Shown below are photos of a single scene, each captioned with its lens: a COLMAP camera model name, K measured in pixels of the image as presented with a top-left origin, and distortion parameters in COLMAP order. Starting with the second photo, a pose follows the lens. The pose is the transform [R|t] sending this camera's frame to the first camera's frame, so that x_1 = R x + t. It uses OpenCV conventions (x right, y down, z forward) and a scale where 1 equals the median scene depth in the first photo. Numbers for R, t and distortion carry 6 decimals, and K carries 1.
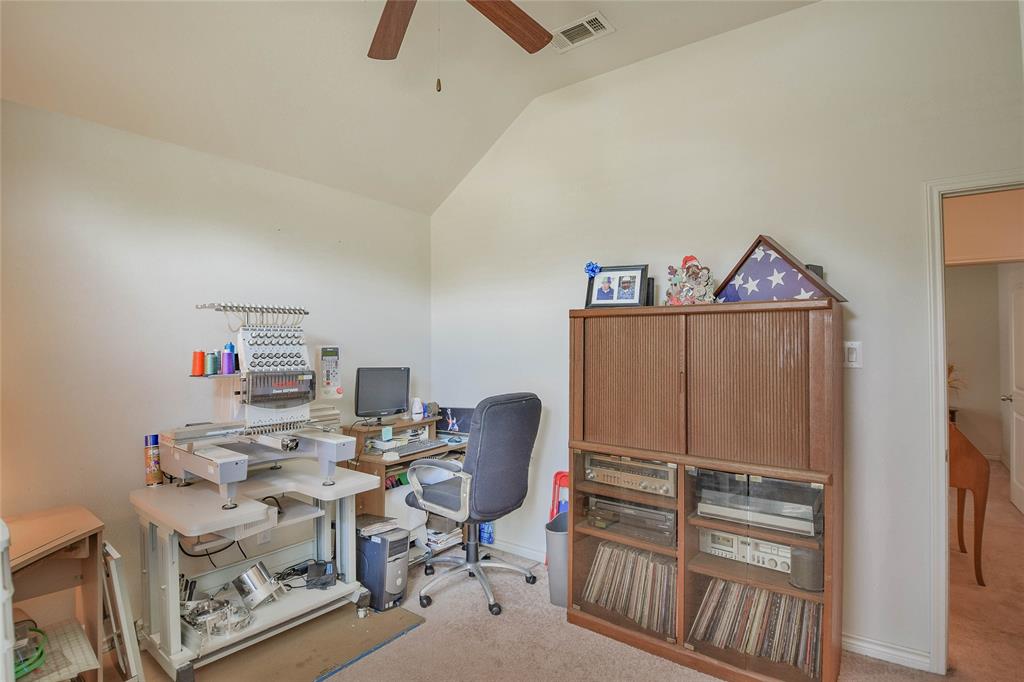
lens RADIAL K [[506.2, 0, 506.8], [0, 506.2, 335.9], [0, 0, 1]] dist [0.016282, -0.033640]
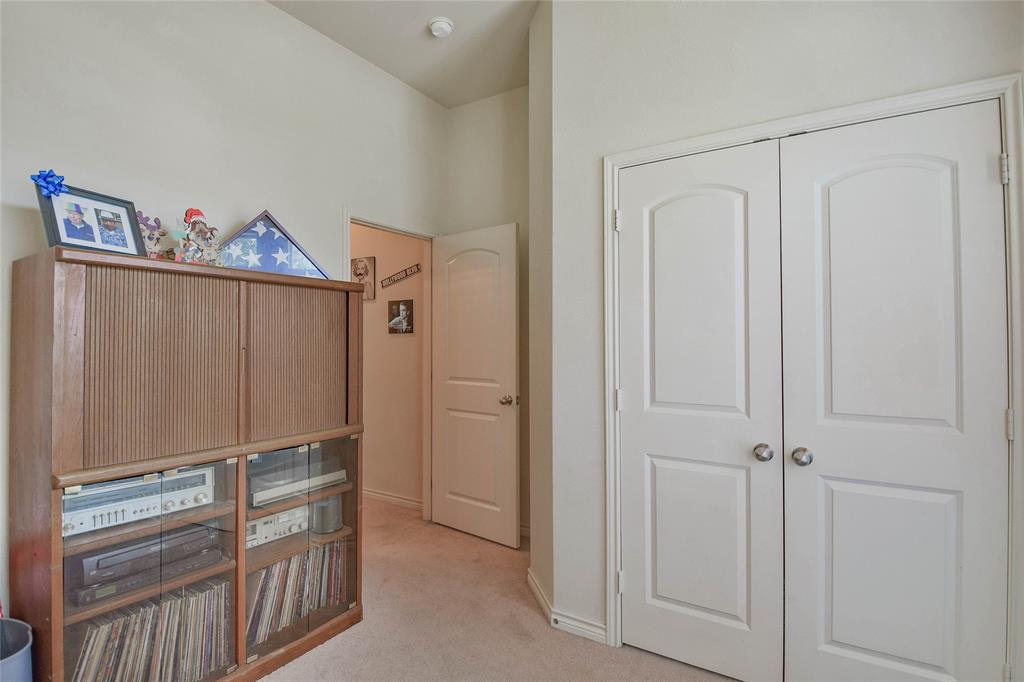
lens RADIAL K [[506.2, 0, 506.8], [0, 506.2, 335.9], [0, 0, 1]] dist [0.016282, -0.033640]
pose [[-0.061278, 0.011695, 0.998052, -0.508739], [-0.017717, 0.999761, -0.012803, 0.050993], [-0.997963, -0.018467, -0.061056, 0.574392]]
